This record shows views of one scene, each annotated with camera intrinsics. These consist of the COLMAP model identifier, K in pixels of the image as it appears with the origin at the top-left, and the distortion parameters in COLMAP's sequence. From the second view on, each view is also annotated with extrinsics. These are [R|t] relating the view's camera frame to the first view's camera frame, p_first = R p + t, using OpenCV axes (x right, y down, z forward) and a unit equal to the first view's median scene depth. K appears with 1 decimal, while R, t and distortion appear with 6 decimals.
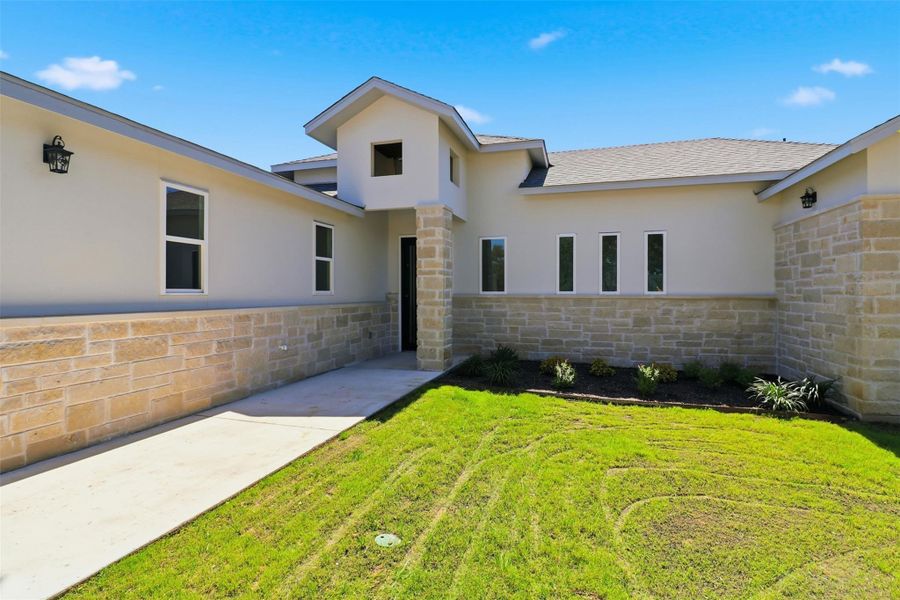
lens RADIAL K [[431.2, 0, 453.7], [0, 431.2, 293.4], [0, 0, 1]] dist [-0.021899, -0.001005]
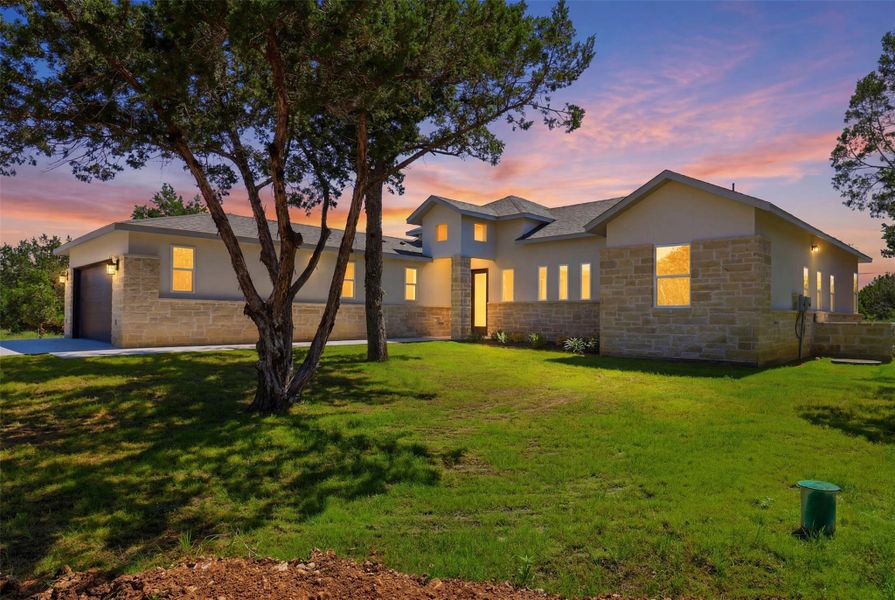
lens RADIAL K [[521.5, 0, 446.6], [0, 521.5, 315.7], [0, 0, 1]] dist [0.000454, -0.000027]
pose [[0.877805, 0.000441, -0.479018, 1.033326], [-0.001795, 0.999996, -0.002369, 0.072263], [0.479015, 0.002940, 0.877802, -1.116205]]
